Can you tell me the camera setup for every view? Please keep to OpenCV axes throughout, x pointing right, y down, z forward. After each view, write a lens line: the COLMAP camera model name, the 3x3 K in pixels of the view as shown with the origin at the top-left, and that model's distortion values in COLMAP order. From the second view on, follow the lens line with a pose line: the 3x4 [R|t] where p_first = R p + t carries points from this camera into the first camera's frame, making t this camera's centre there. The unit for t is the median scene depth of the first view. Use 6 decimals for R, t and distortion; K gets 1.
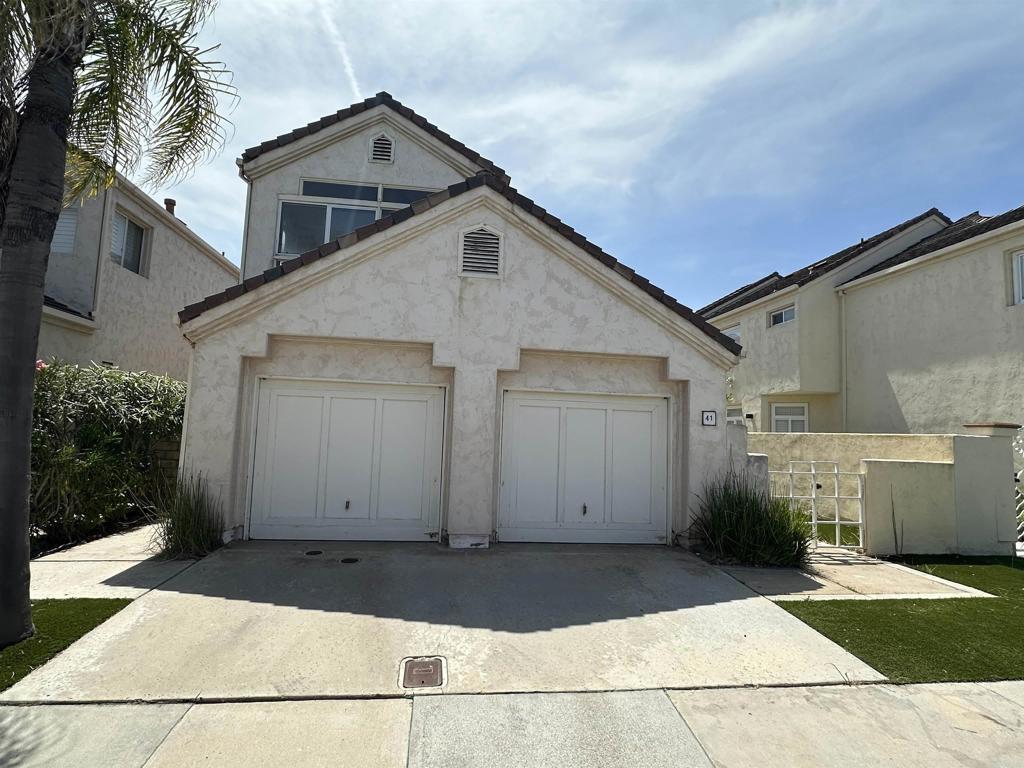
lens RADIAL K [[534.1, 0, 508.9], [0, 534.1, 380.1], [0, 0, 1]] dist [0.001506, 0.000449]
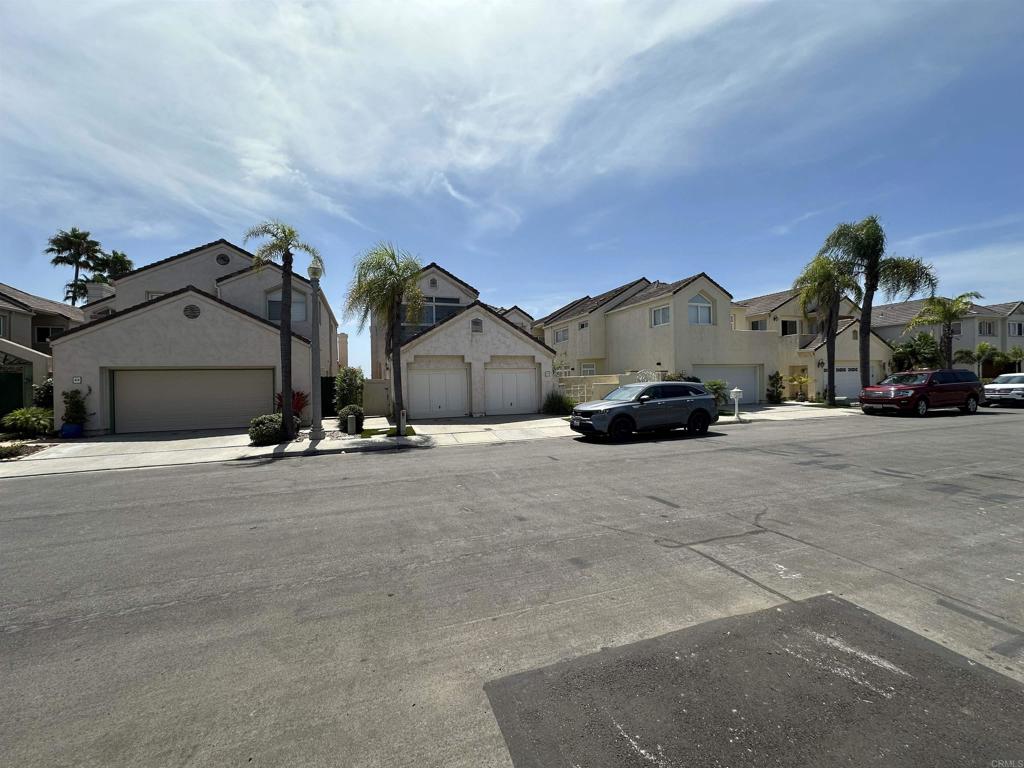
lens RADIAL K [[408.6, 0, 512.0], [0, 408.6, 383.1], [0, 0, 1]] dist [-0.006824, 0.001388]
pose [[0.975540, -0.057851, 0.212071, -0.377116], [0.036278, 0.993890, 0.104241, -0.143103], [-0.216806, -0.093998, 0.971679, -1.412479]]
